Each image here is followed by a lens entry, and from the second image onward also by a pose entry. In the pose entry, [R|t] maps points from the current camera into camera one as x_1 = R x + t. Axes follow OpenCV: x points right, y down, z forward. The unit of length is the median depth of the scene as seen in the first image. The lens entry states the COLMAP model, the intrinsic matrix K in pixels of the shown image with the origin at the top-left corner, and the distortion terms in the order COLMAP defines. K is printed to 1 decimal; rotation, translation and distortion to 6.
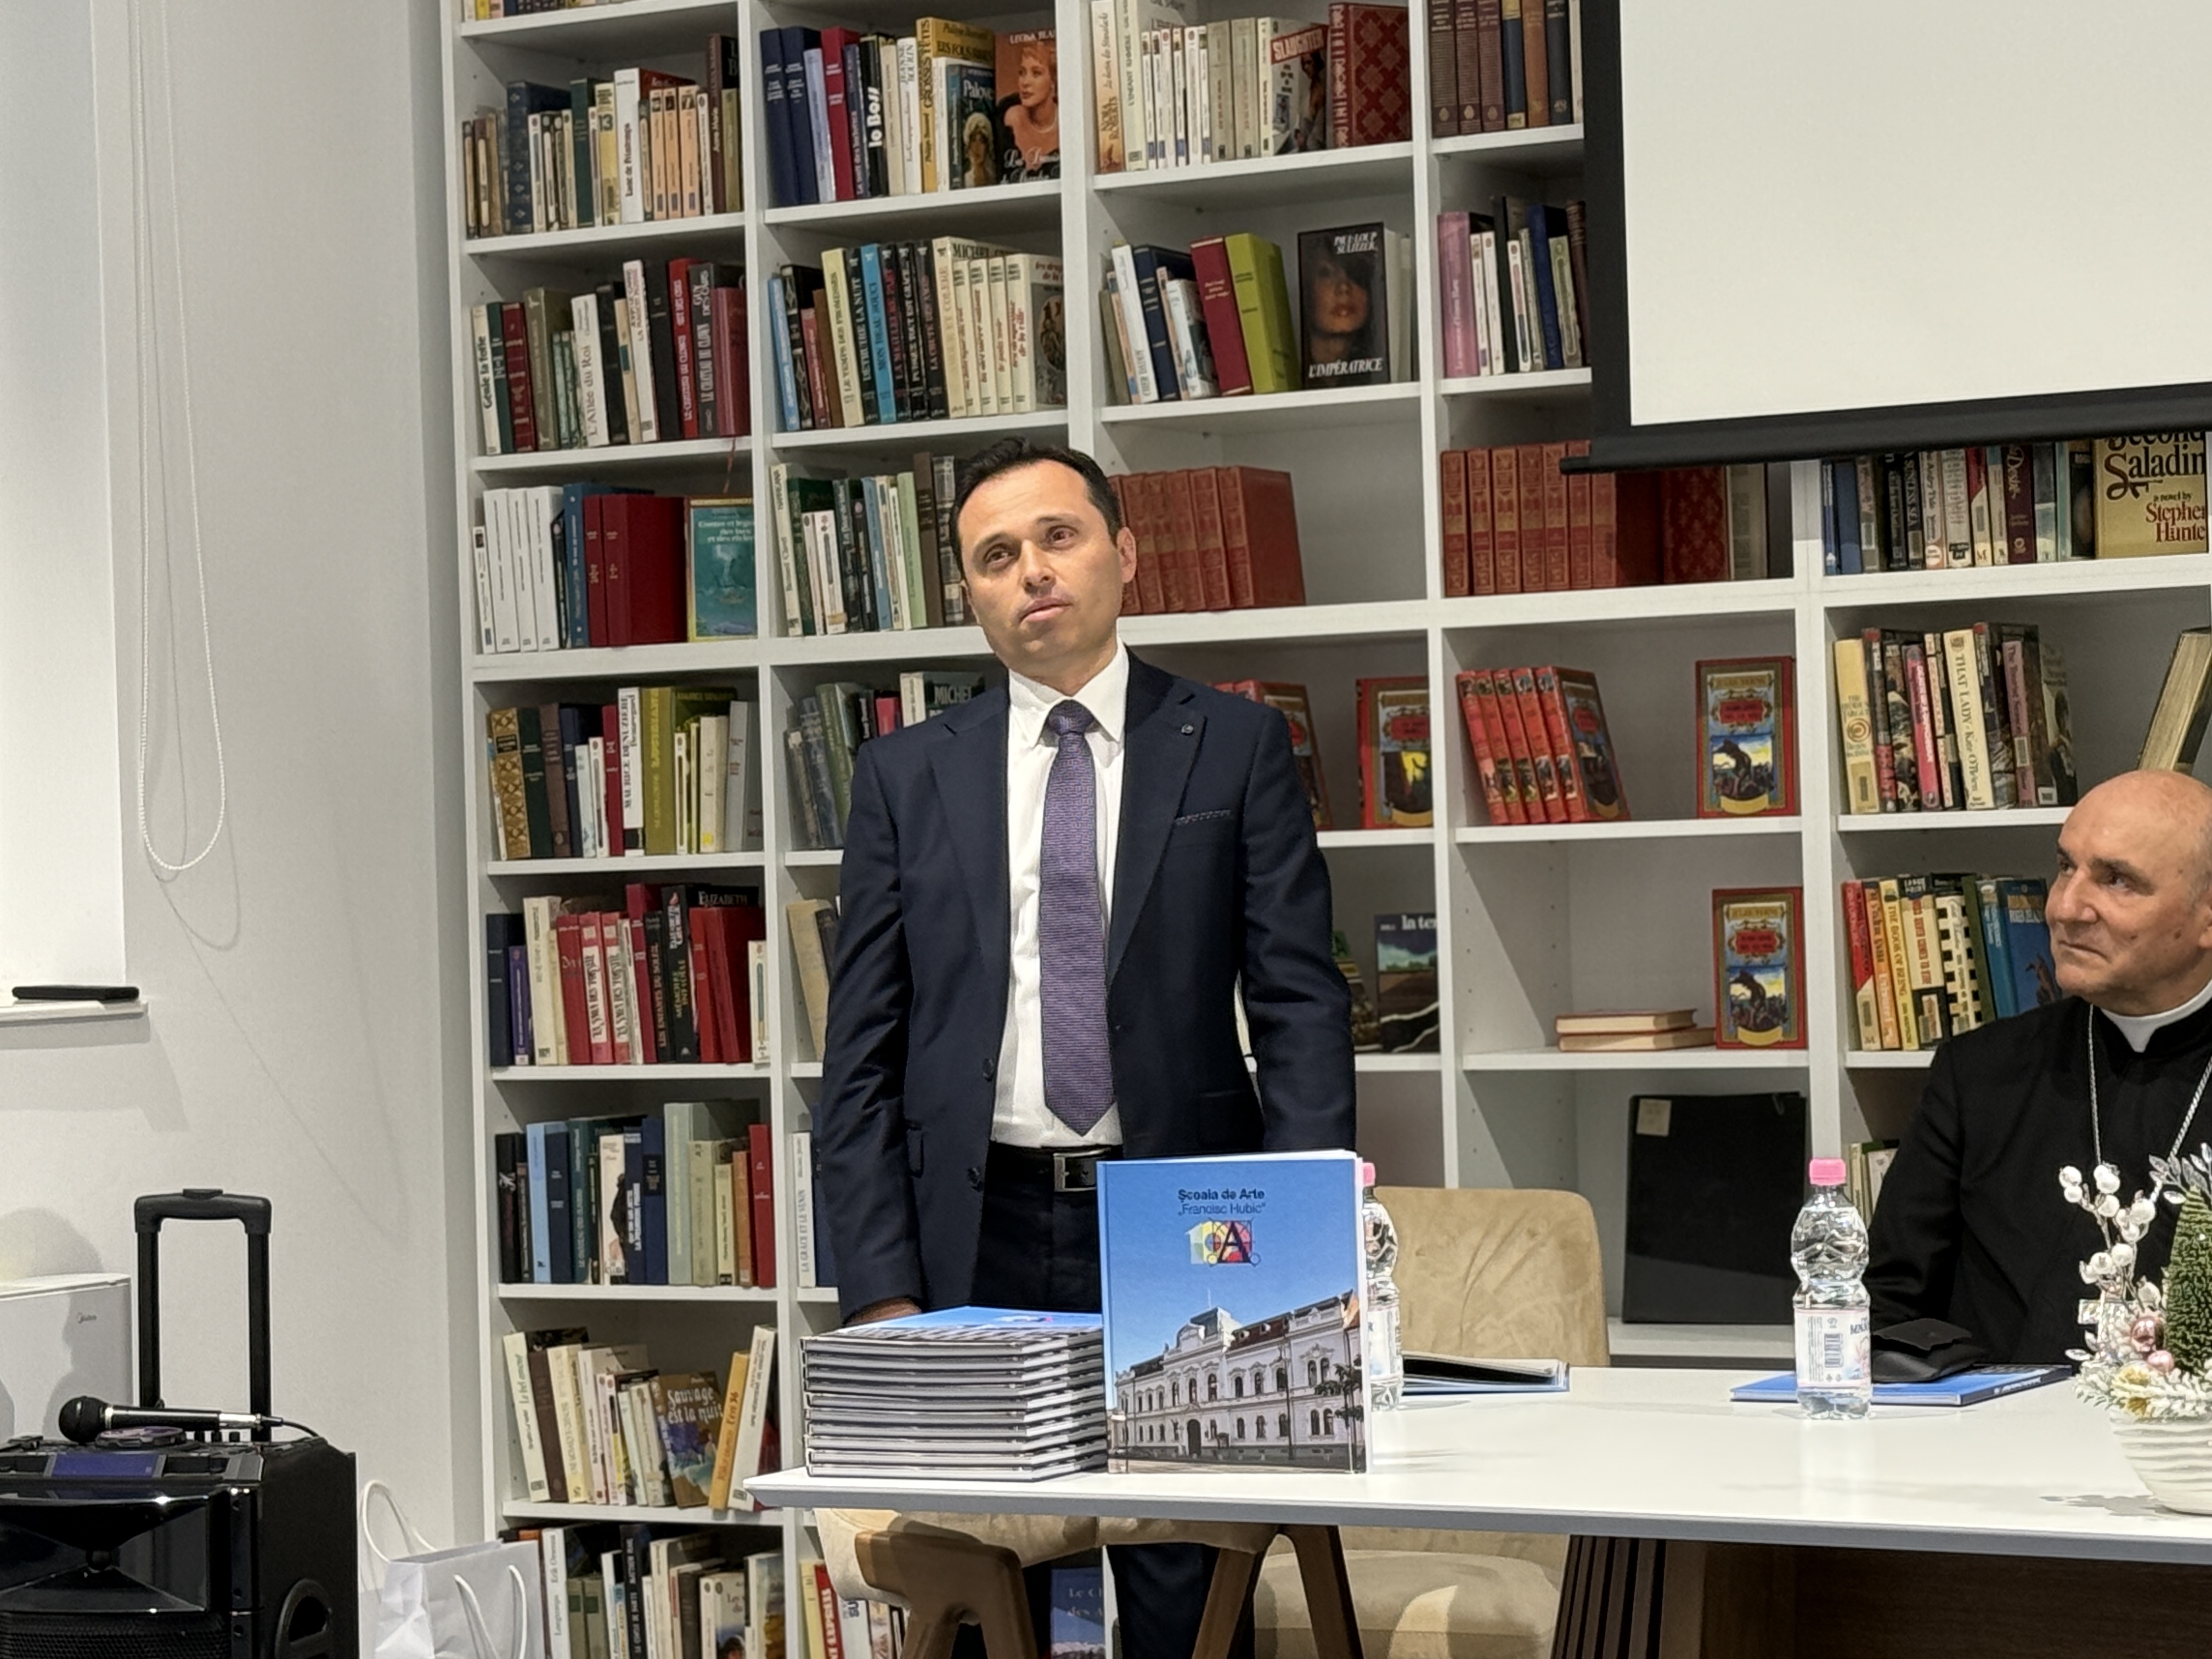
lens RADIAL K [[5382.5, 0, 1090.2], [0, 5382.5, 830.6], [0, 0, 1]] dist [0.129033, 0.000000]
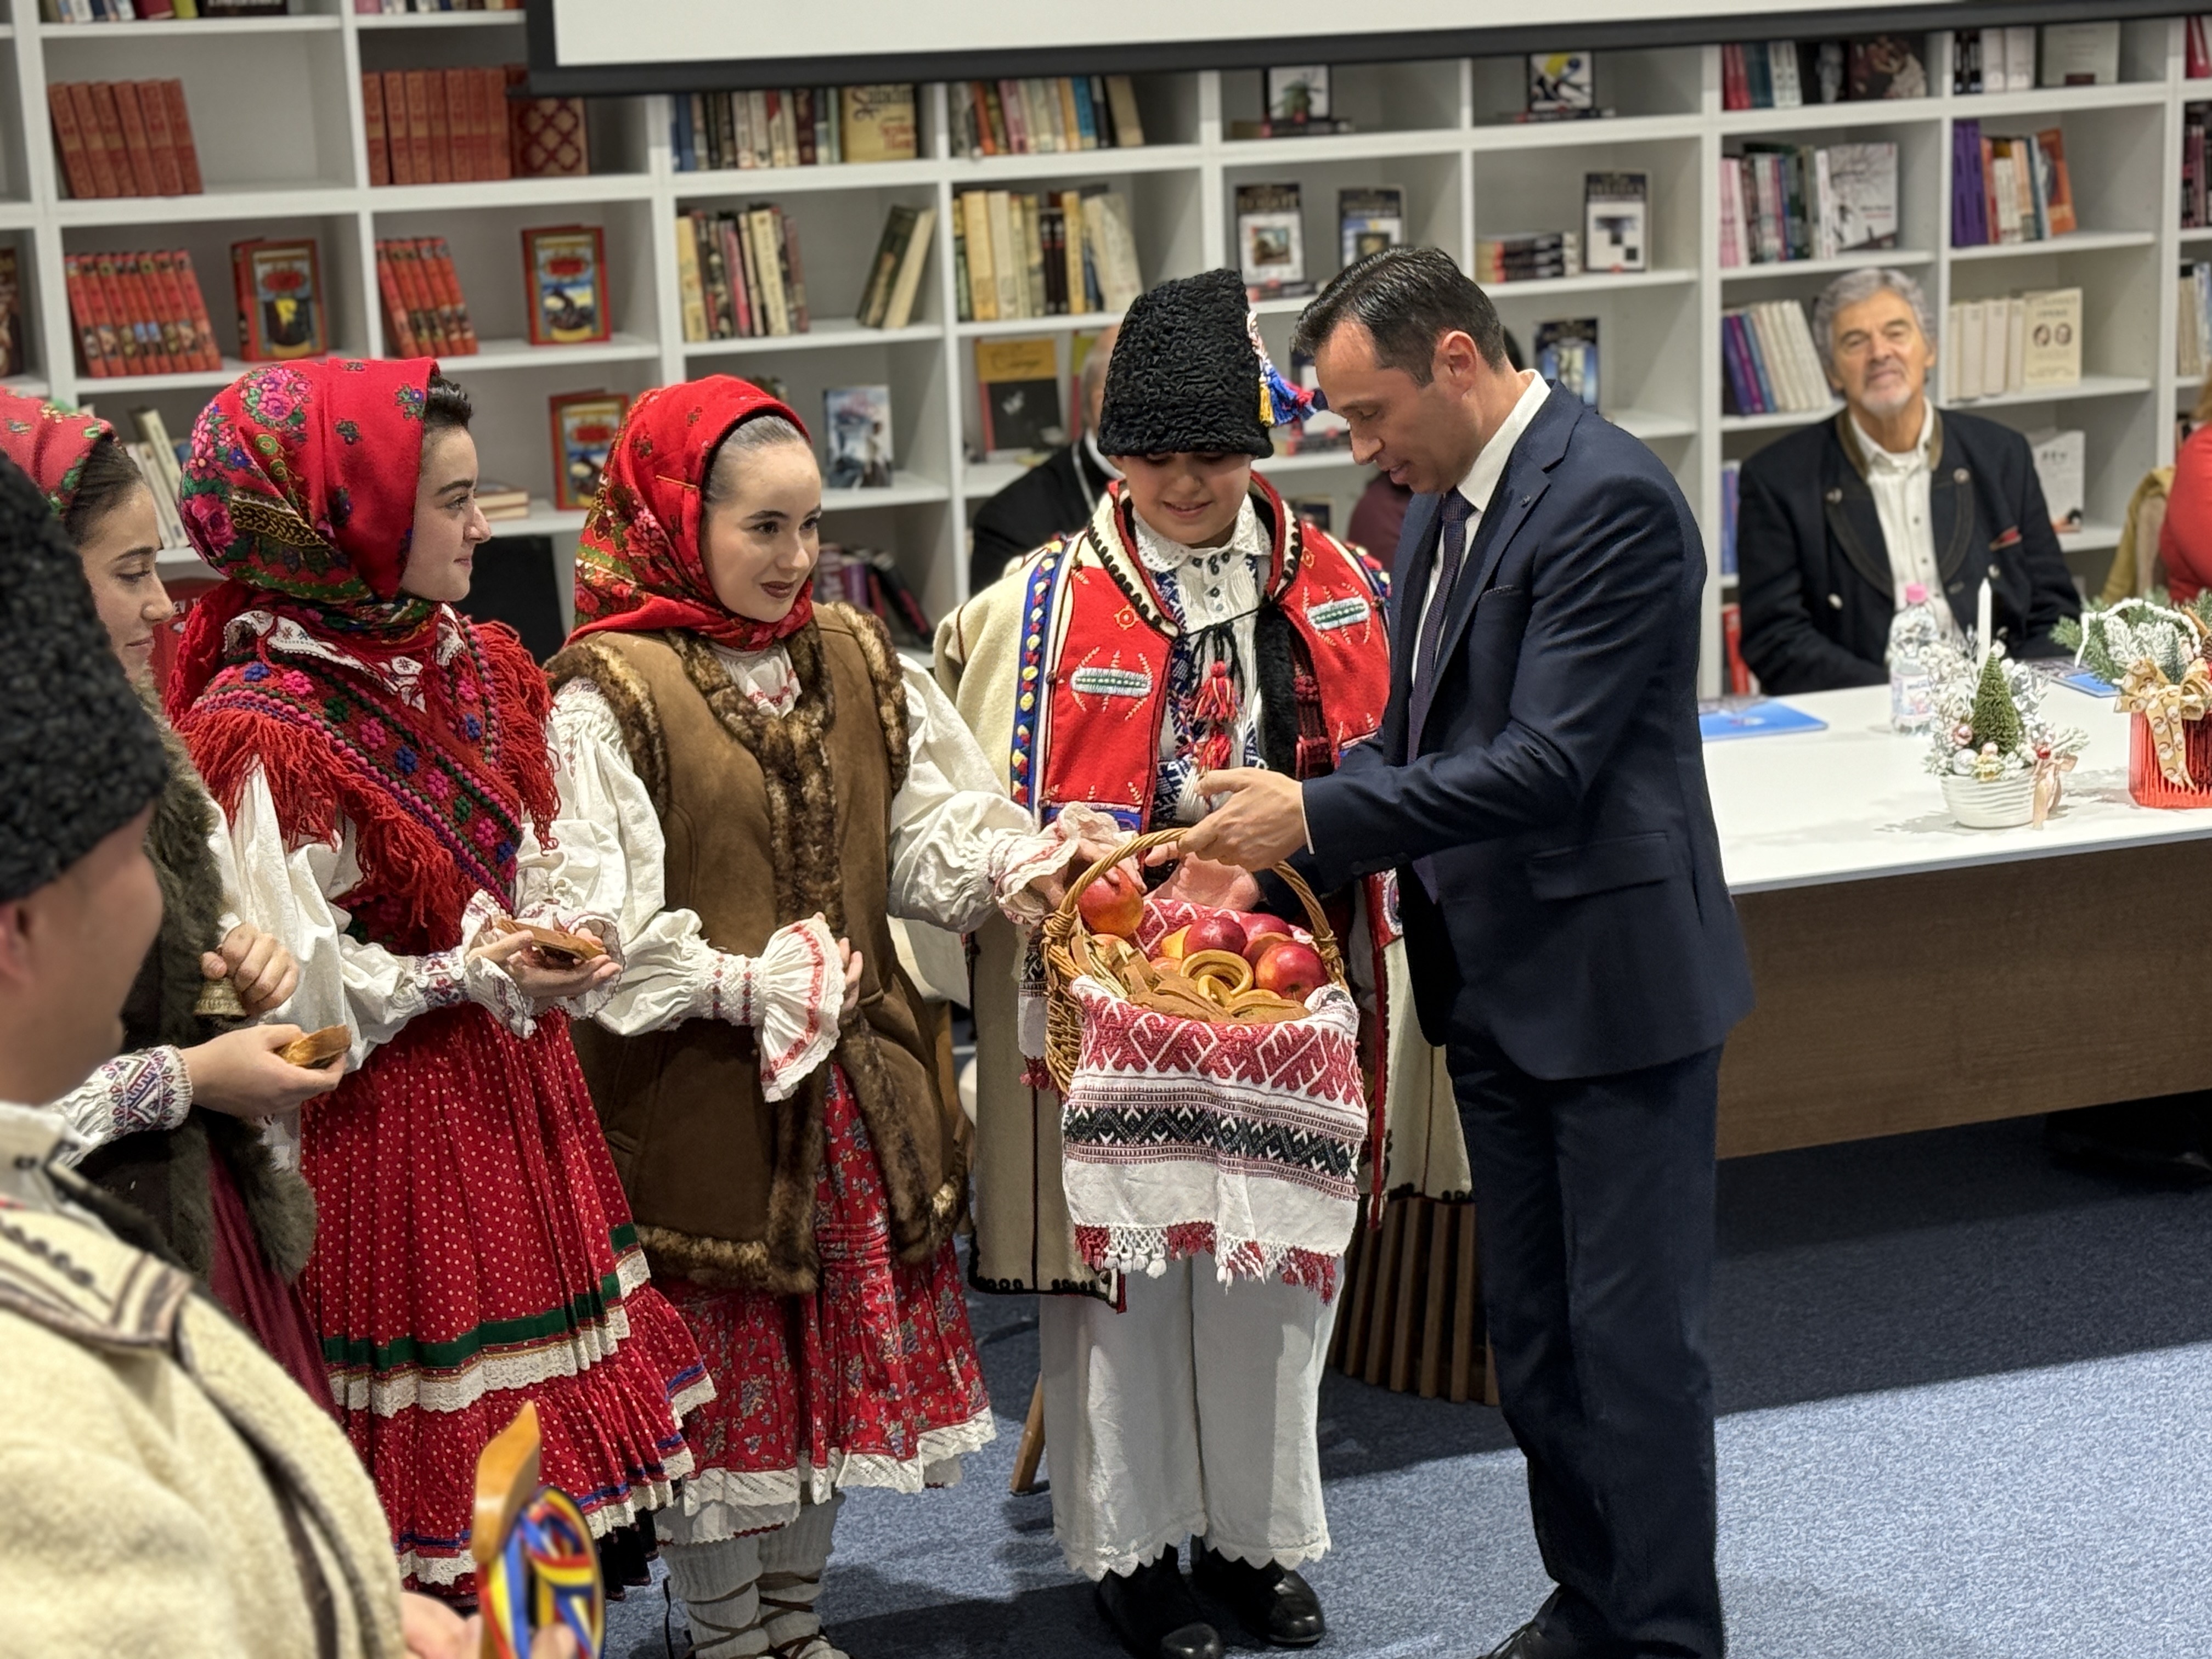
lens RADIAL K [[4156.4, 0, 1010.8], [0, 4156.4, 808.7], [0, 0, 1]] dist [0.159146, 0.000000]
pose [[0.612260, -0.162024, 0.773877, -0.651693], [0.003990, 0.979399, 0.201897, -0.100290], [-0.790646, -0.120526, 0.600293, 0.247111]]
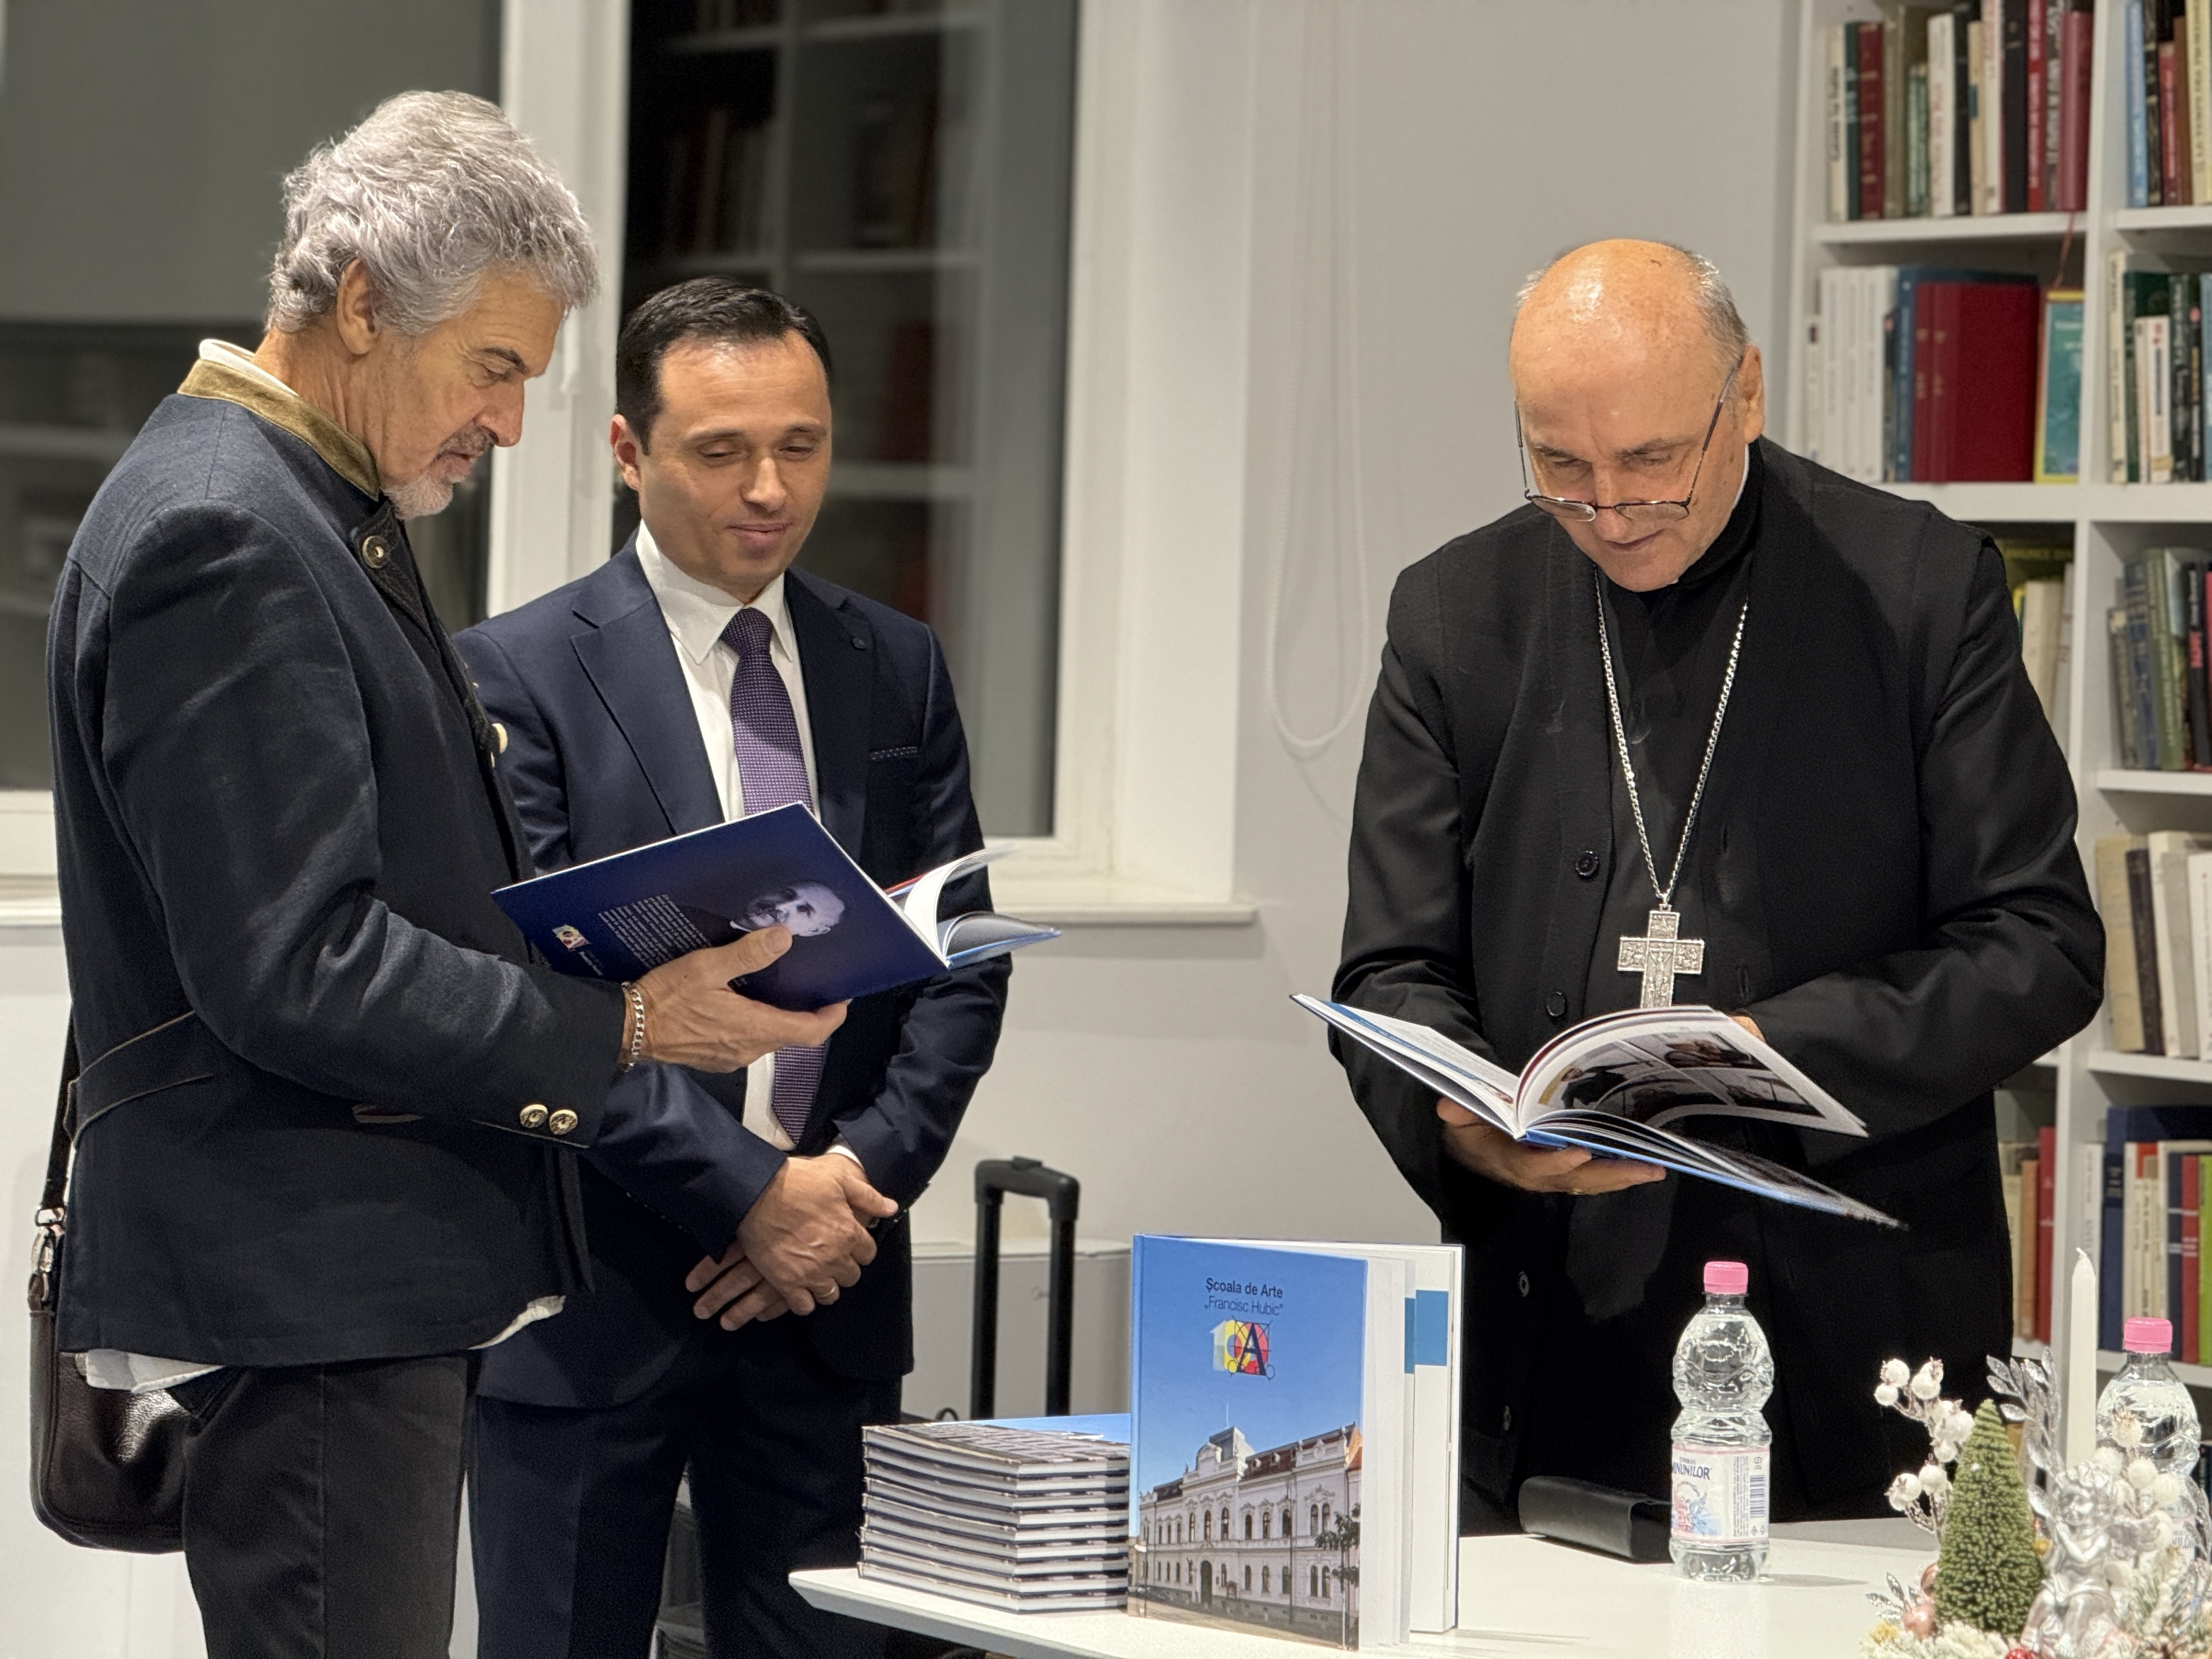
lens RADIAL K [[7778.7, 0, 1106.4], [0, 7778.7, 827.8], [0, 0, 1]] dist [0.236937, 0.000000]
pose [[0.878342, 0.068308, -0.473127, 0.363938], [-0.050108, 0.997442, 0.050983, -0.039377], [0.475399, -0.021073, 0.879518, -0.024346]]
